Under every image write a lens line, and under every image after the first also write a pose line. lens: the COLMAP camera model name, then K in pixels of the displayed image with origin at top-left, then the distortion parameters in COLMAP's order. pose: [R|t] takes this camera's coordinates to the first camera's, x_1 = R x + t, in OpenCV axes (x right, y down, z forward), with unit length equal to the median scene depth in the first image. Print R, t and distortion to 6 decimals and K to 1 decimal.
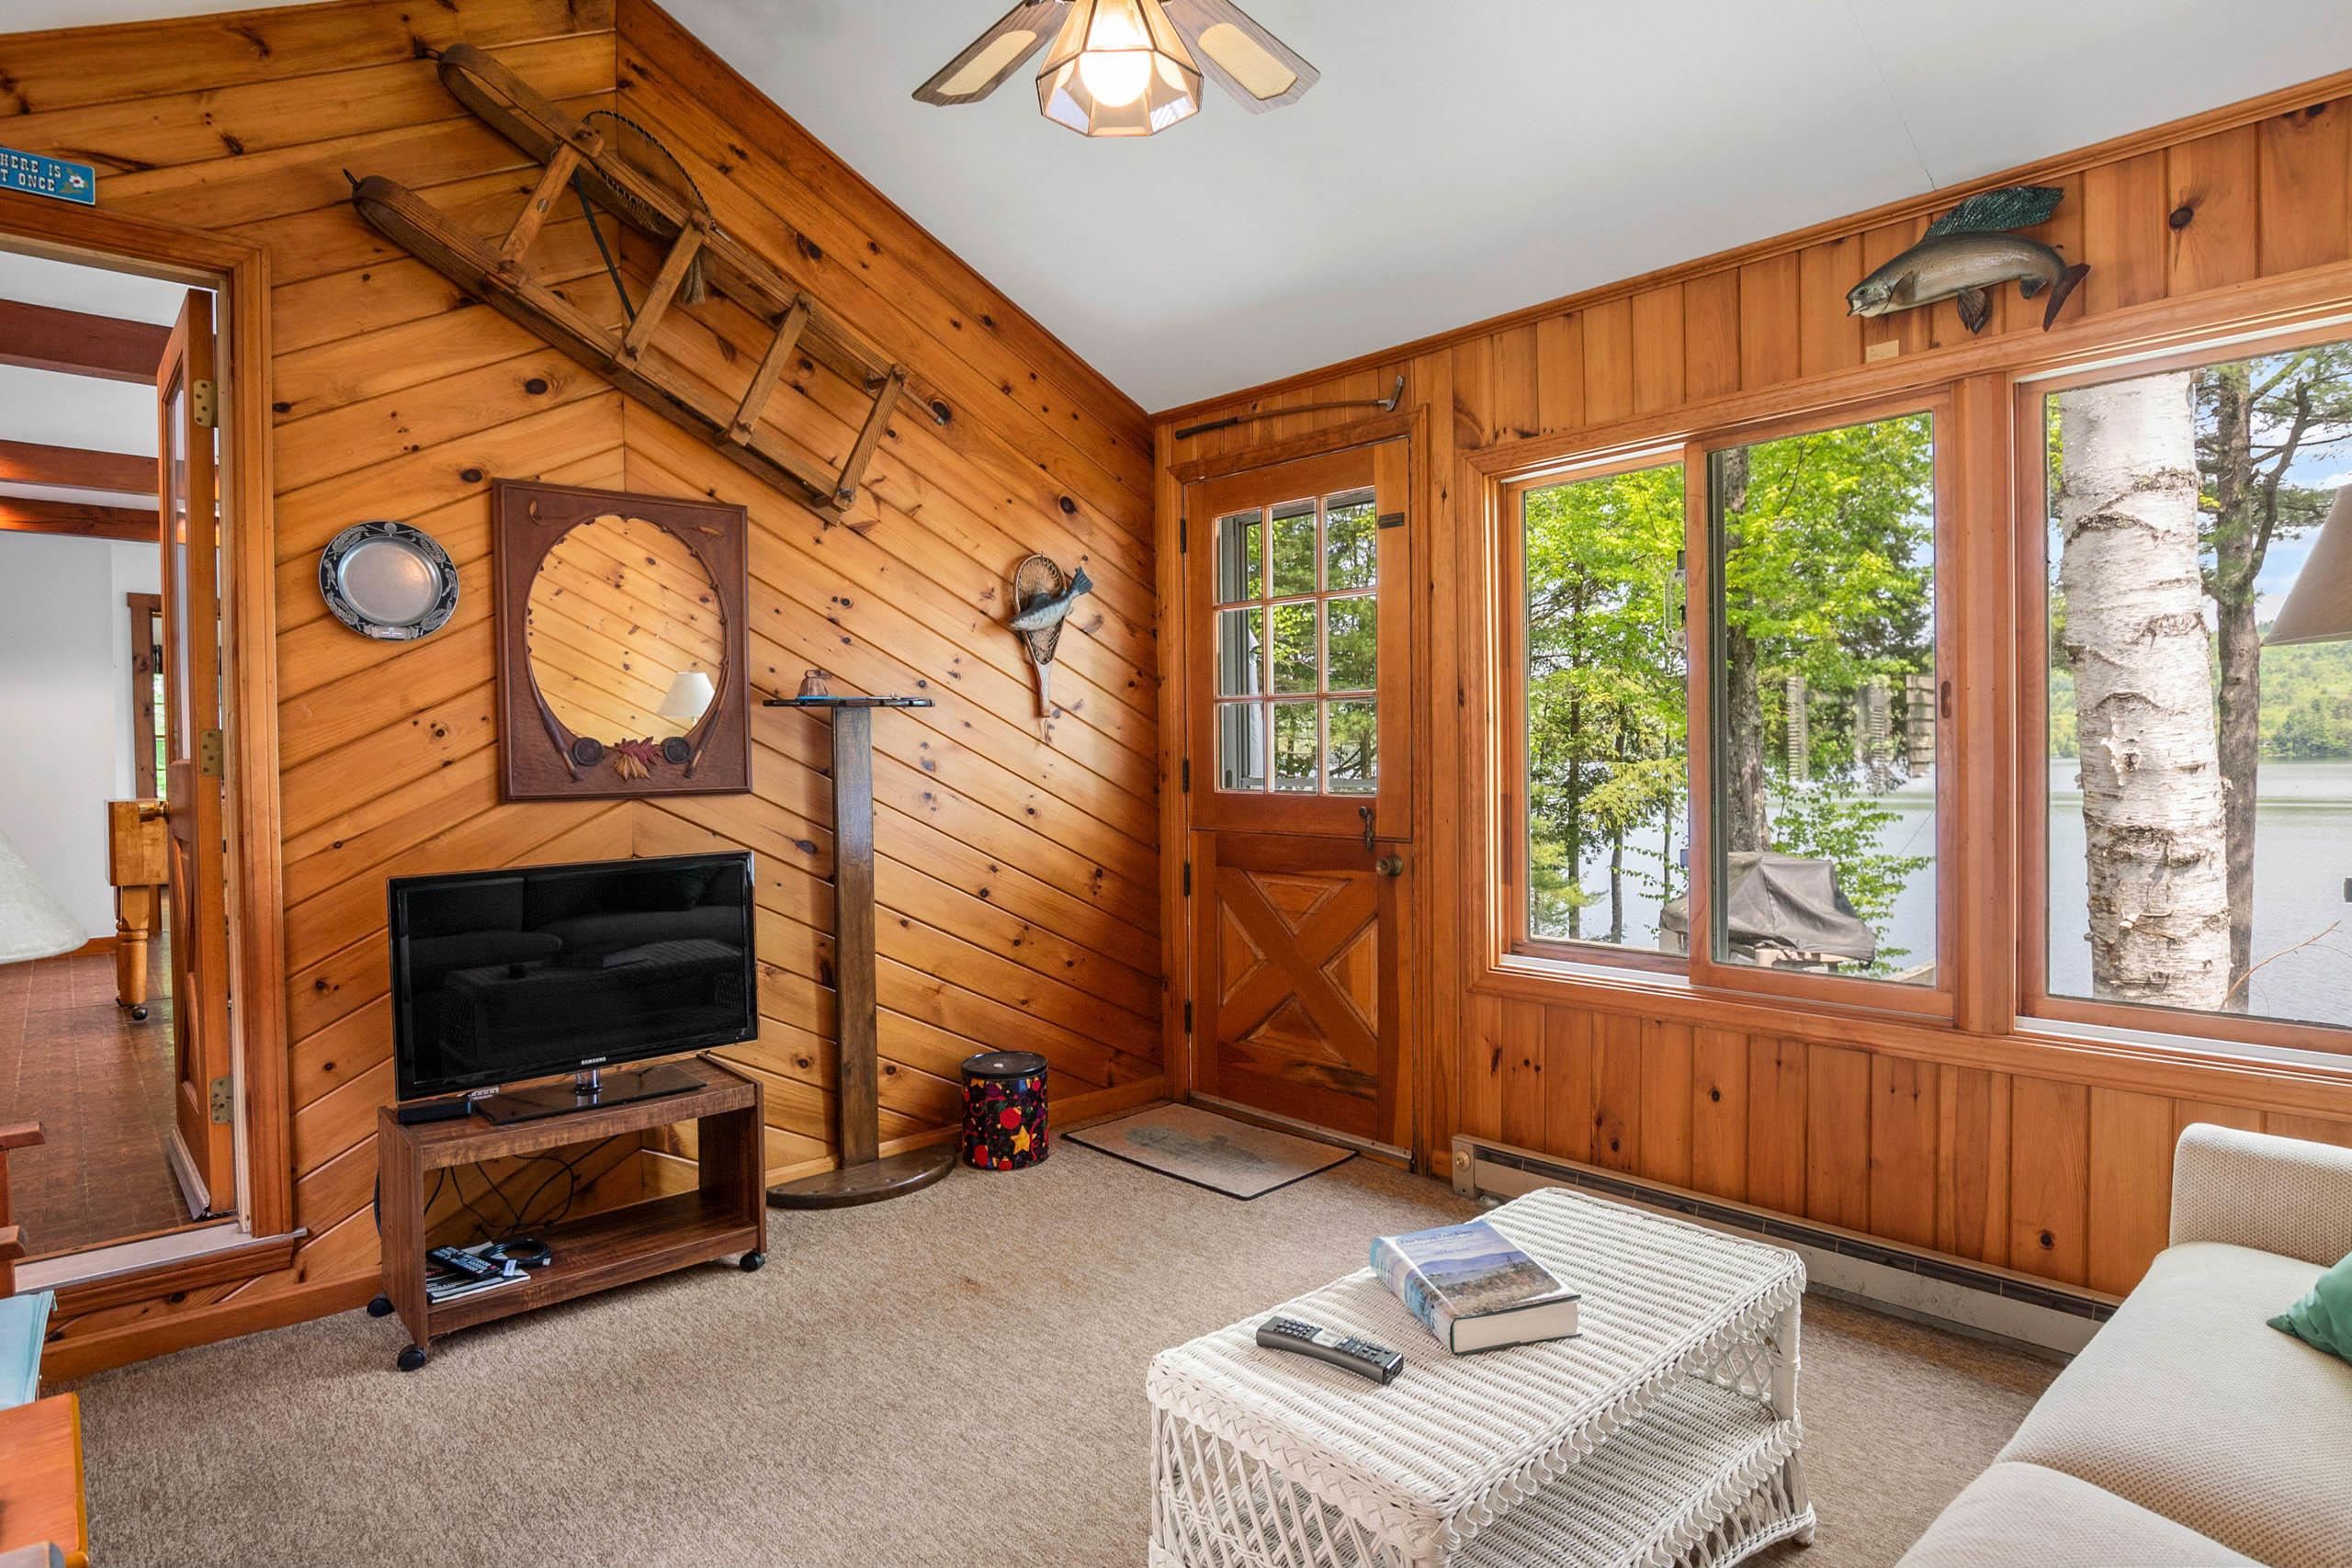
lens RADIAL K [[1293.0, 0, 1179.2], [0, 1293.0, 779.3], [0, 0, 1]] dist [0.002955, 0.005563]
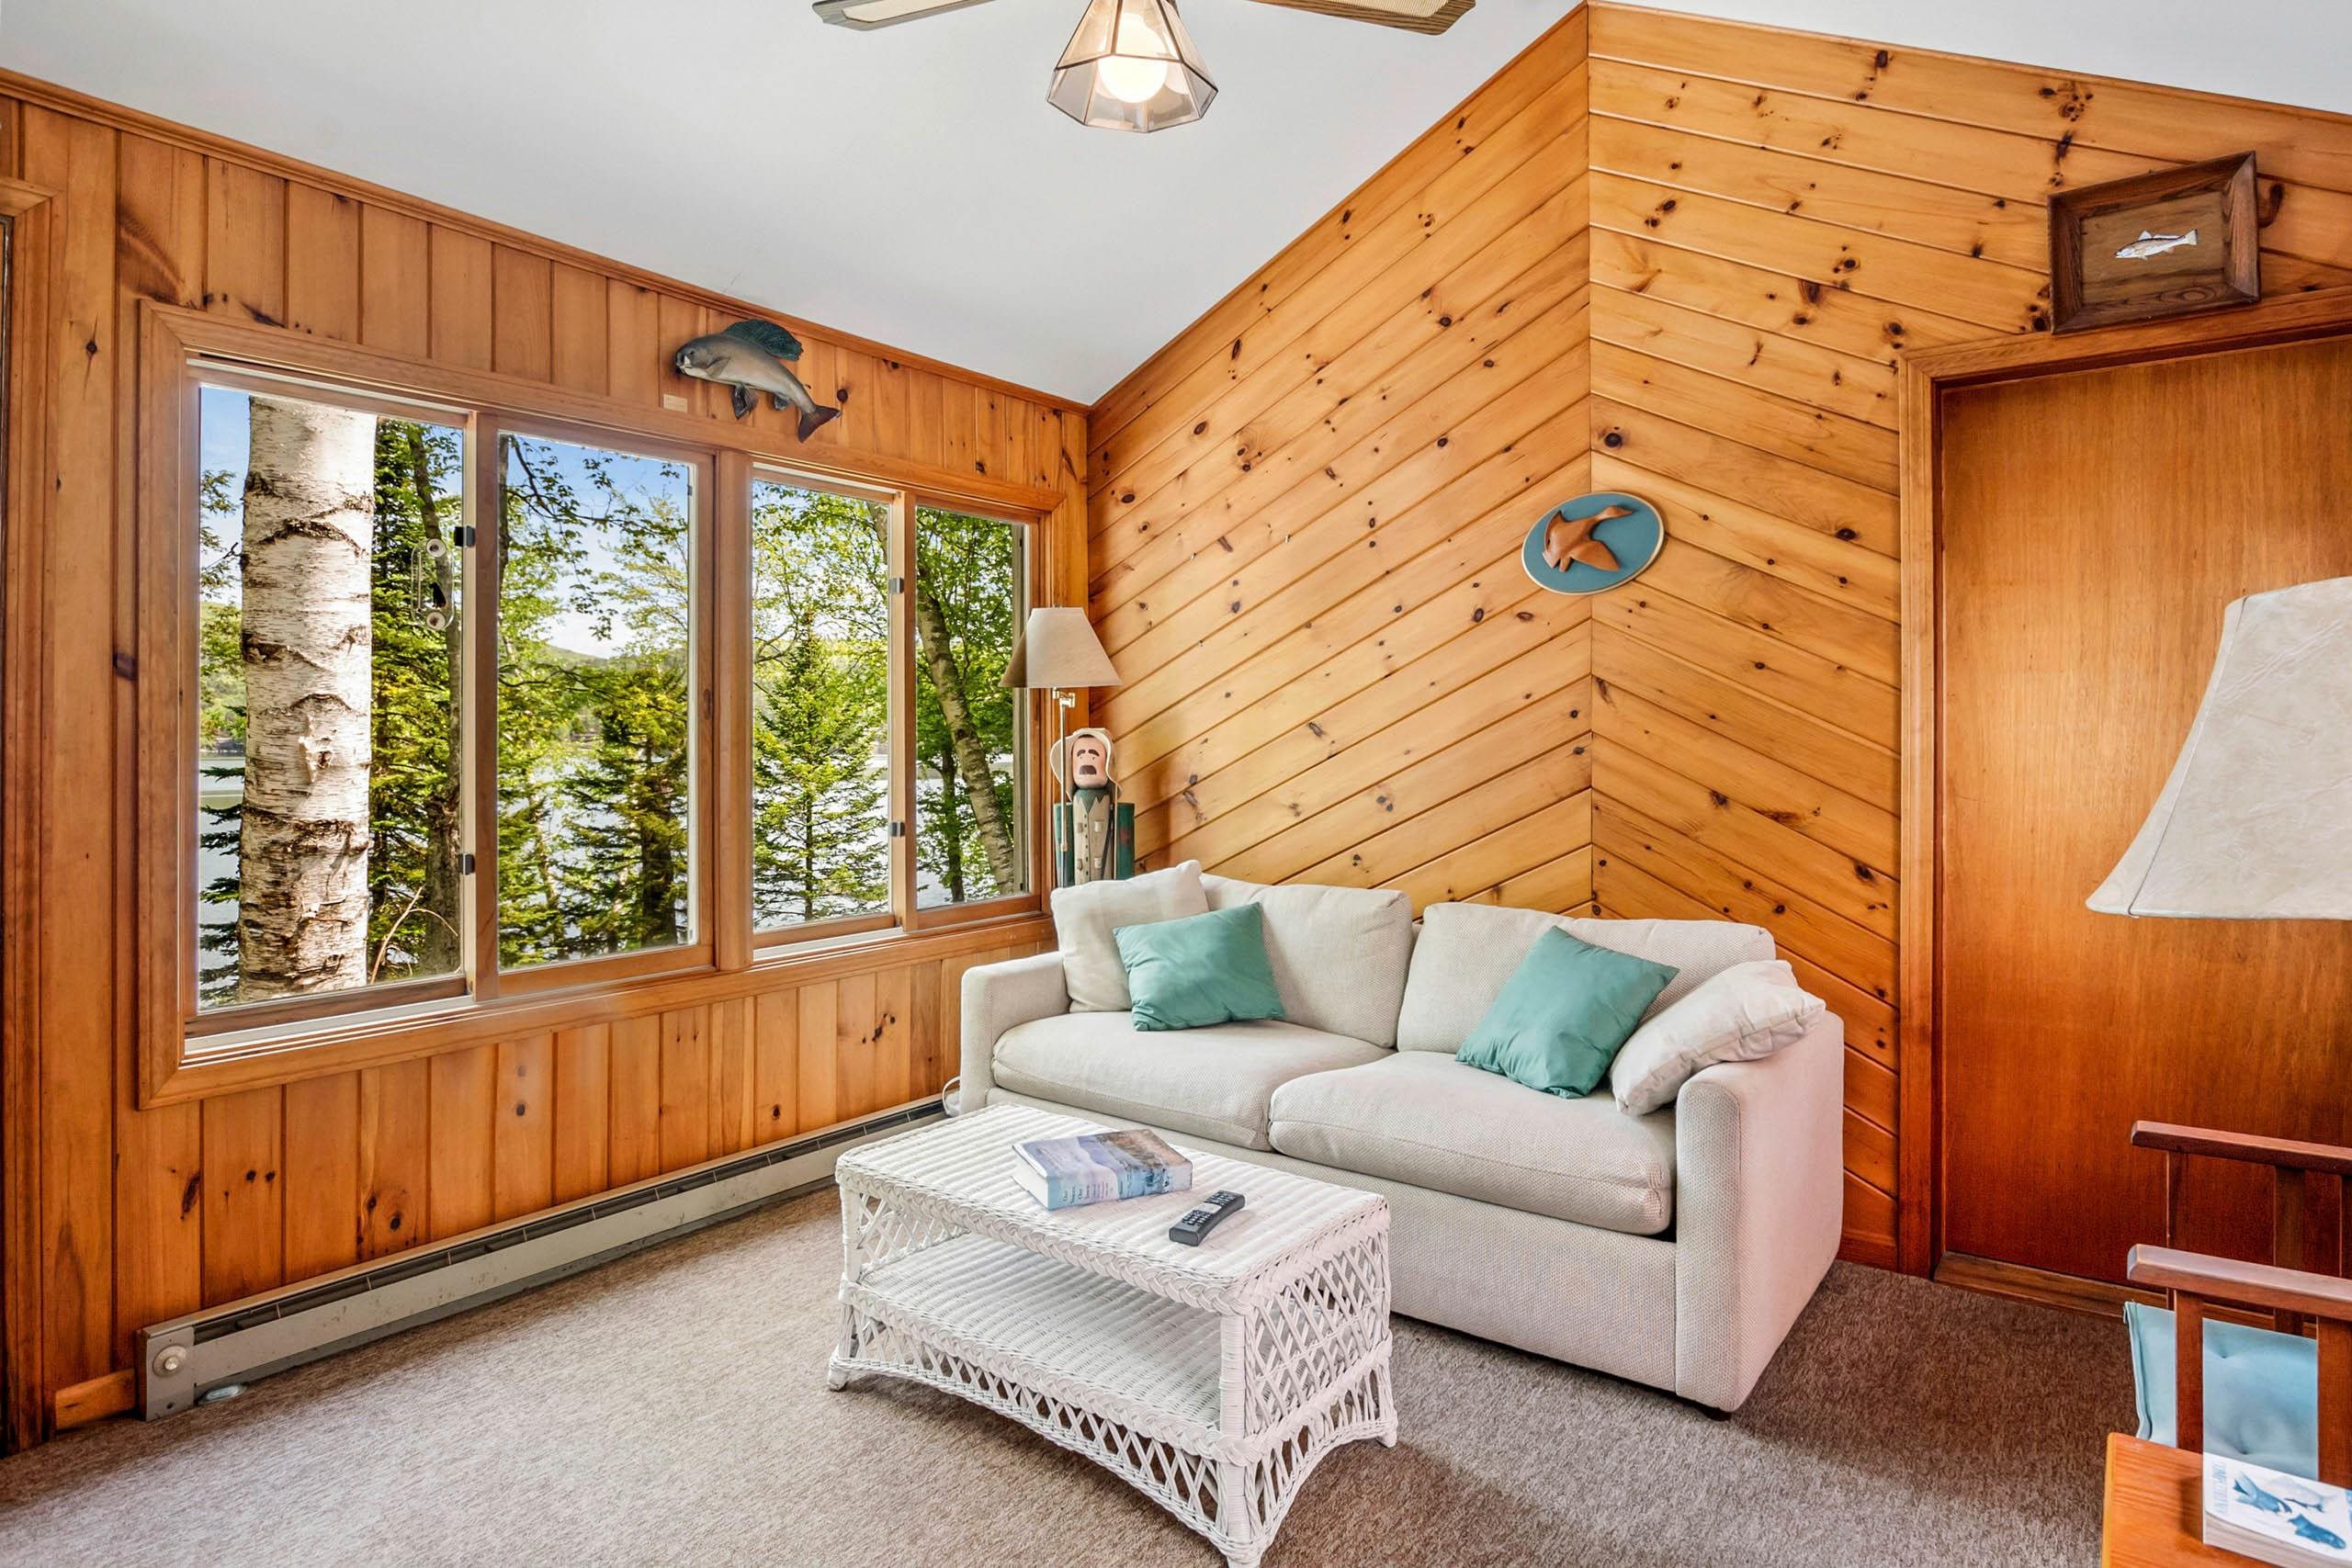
lens RADIAL K [[1293.0, 0, 1222.5], [0, 1293.0, 728.8], [0, 0, 1]] dist [0.002955, 0.005563]
pose [[-0.183666, 0.016227, 0.982855, -0.440926], [0.026249, 0.999588, -0.011598, -0.006895], [-0.982638, 0.023669, -0.184016, 0.474704]]
